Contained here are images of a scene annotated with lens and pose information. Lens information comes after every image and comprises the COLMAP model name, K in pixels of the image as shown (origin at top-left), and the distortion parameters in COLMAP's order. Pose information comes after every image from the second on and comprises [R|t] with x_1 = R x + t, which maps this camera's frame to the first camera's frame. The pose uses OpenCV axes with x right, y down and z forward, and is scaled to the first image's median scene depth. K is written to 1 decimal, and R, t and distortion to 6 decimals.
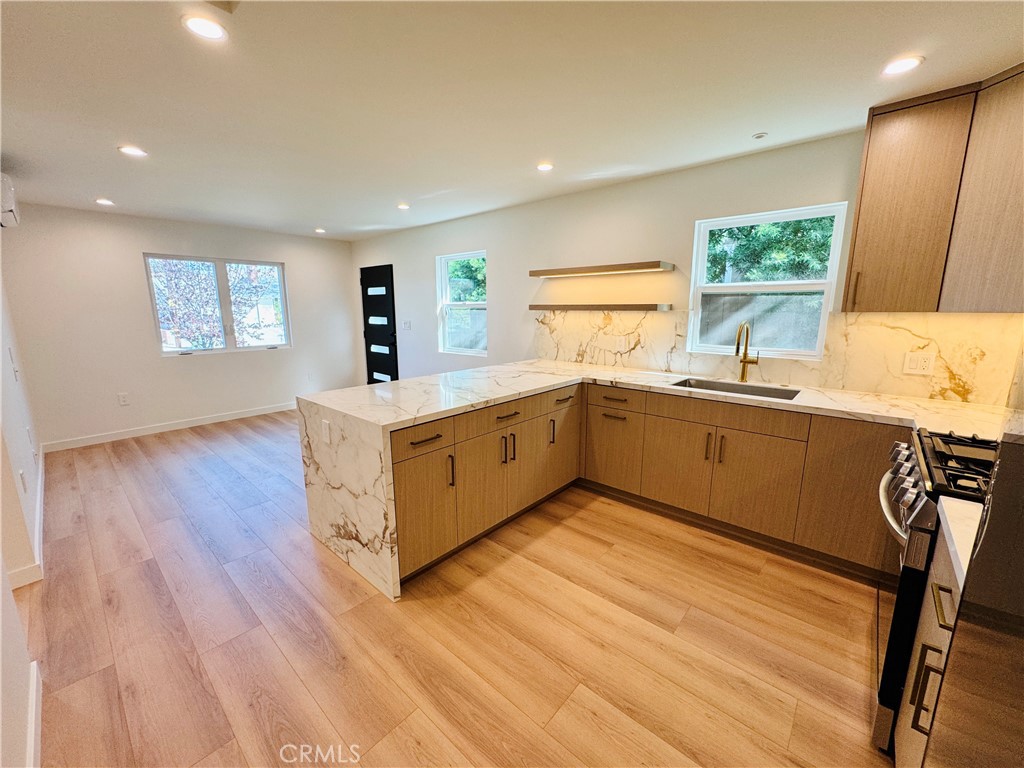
lens RADIAL K [[408.7, 0, 511.4], [0, 408.7, 384.3], [0, 0, 1]] dist [-0.001160, -0.000114]
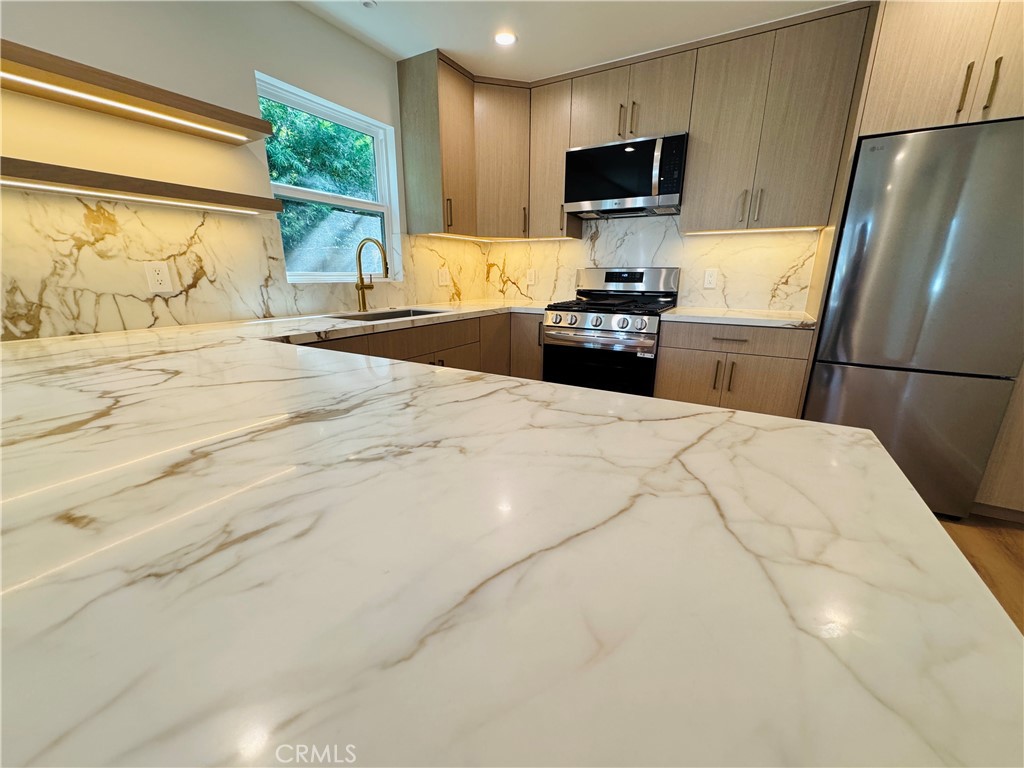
lens RADIAL K [[408.7, 0, 510.5], [0, 408.7, 384.8], [0, 0, 1]] dist [-0.001160, -0.000114]
pose [[-0.197746, -0.255299, 0.946424, -0.378917], [0.178392, 0.939994, 0.290838, -0.058932], [-0.963884, 0.226347, -0.140337, 0.879739]]
